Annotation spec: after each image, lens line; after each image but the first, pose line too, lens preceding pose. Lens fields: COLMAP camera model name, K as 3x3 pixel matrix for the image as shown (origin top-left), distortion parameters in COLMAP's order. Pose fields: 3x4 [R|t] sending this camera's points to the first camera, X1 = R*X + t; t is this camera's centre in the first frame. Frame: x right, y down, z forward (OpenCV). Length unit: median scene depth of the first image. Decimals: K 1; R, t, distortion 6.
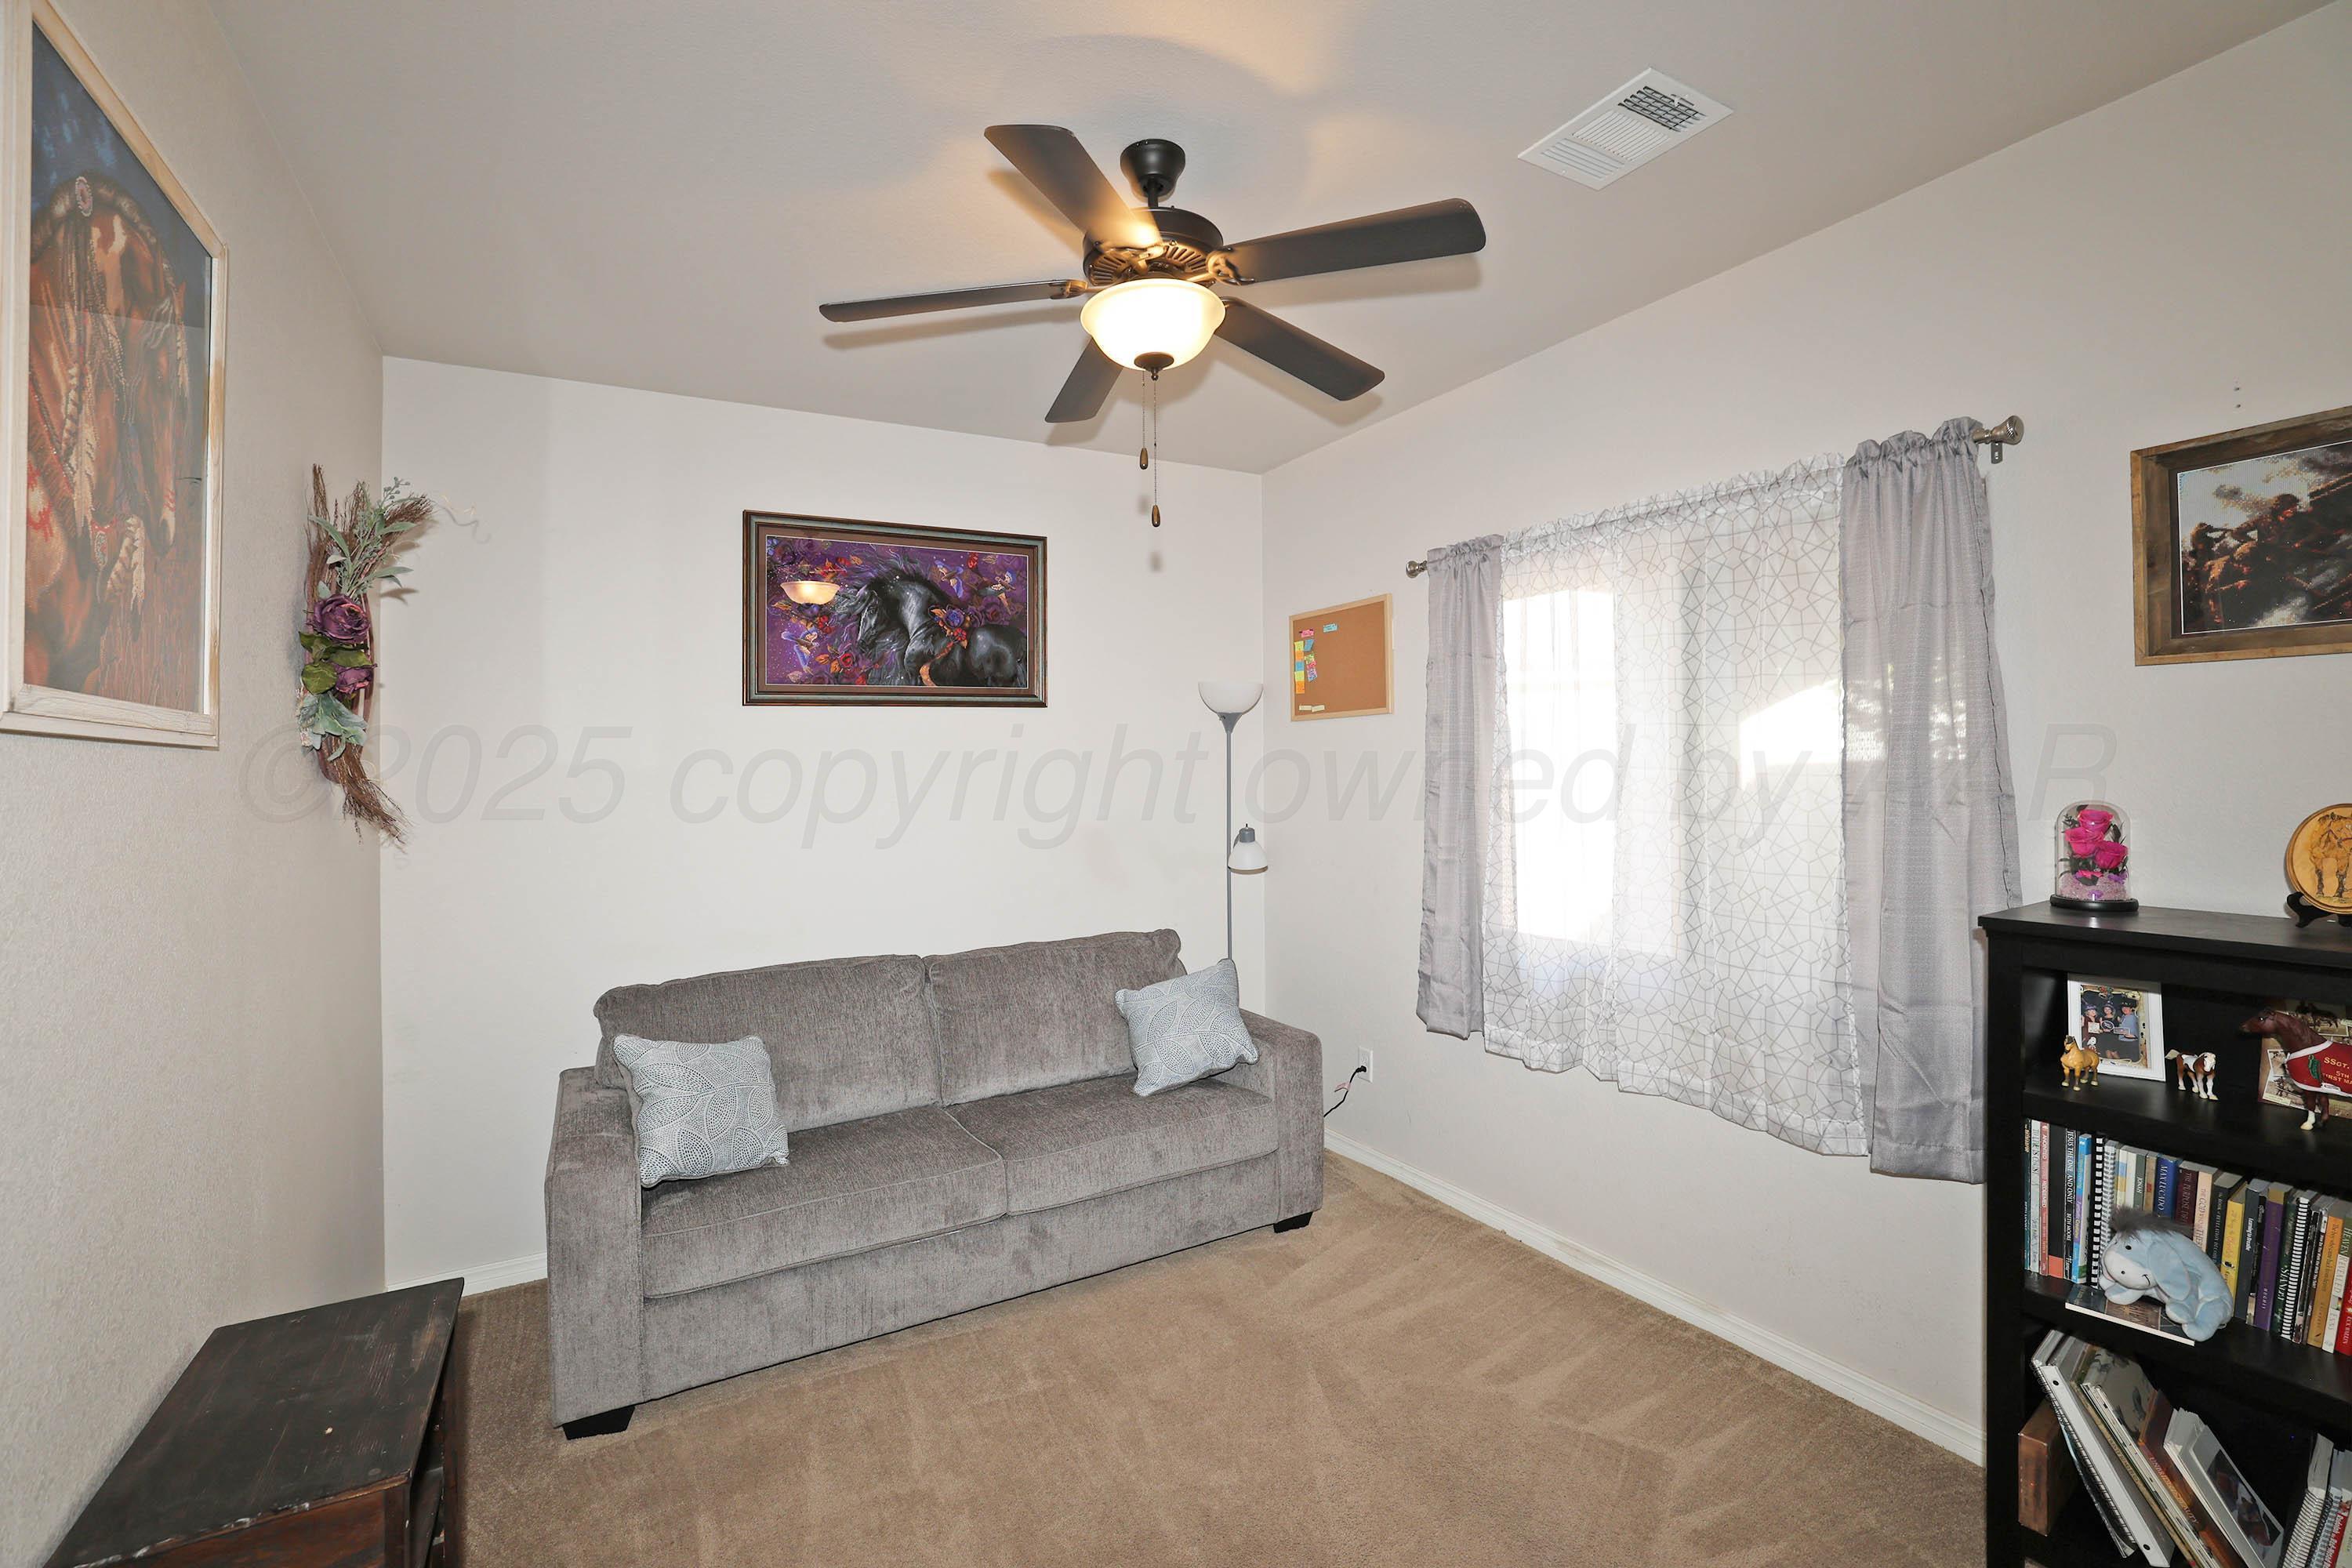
lens RADIAL K [[1054.8, 0, 1176.6], [0, 1054.8, 750.3], [0, 0, 1]] dist [0.000193, -0.000147]
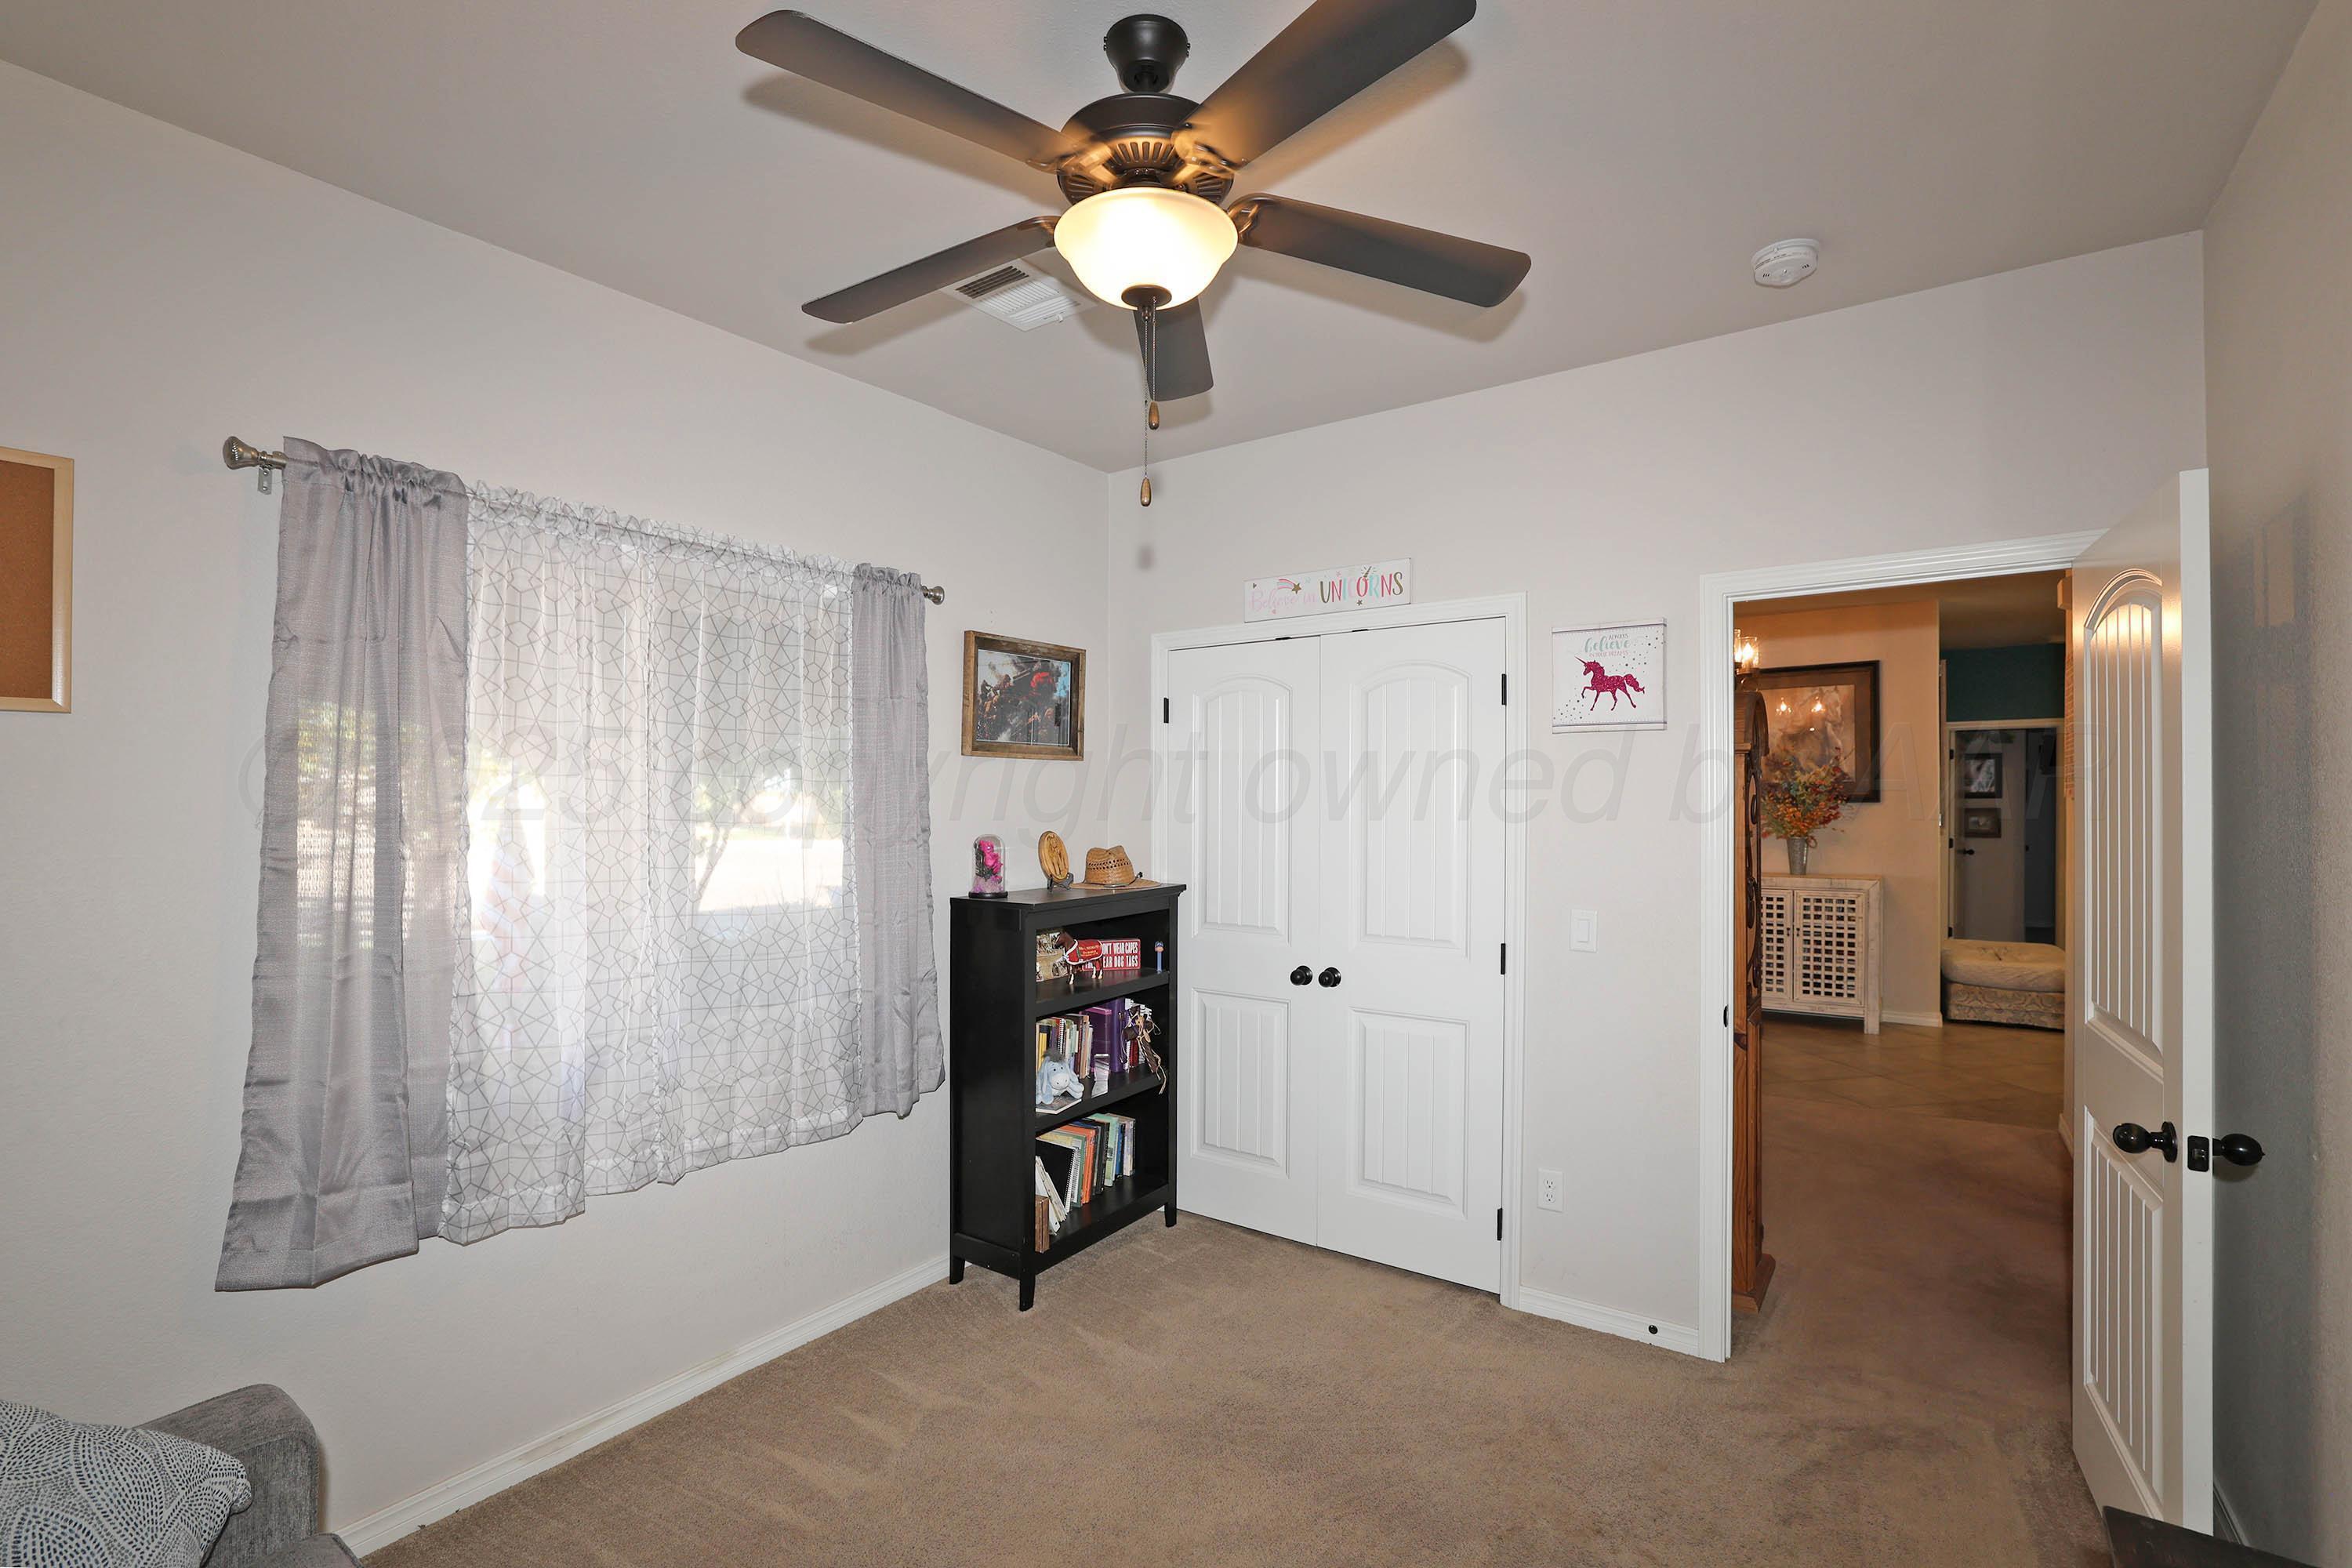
lens RADIAL K [[1109.5, 0, 1176.0], [0, 1109.5, 784.0], [0, 0, 1]] dist [-0.000294, -0.000037]
pose [[-0.429273, 0.008315, 0.903137, -0.887568], [-0.017498, 0.999693, -0.017521, -0.008414], [-0.903005, -0.023324, -0.428996, 1.500782]]
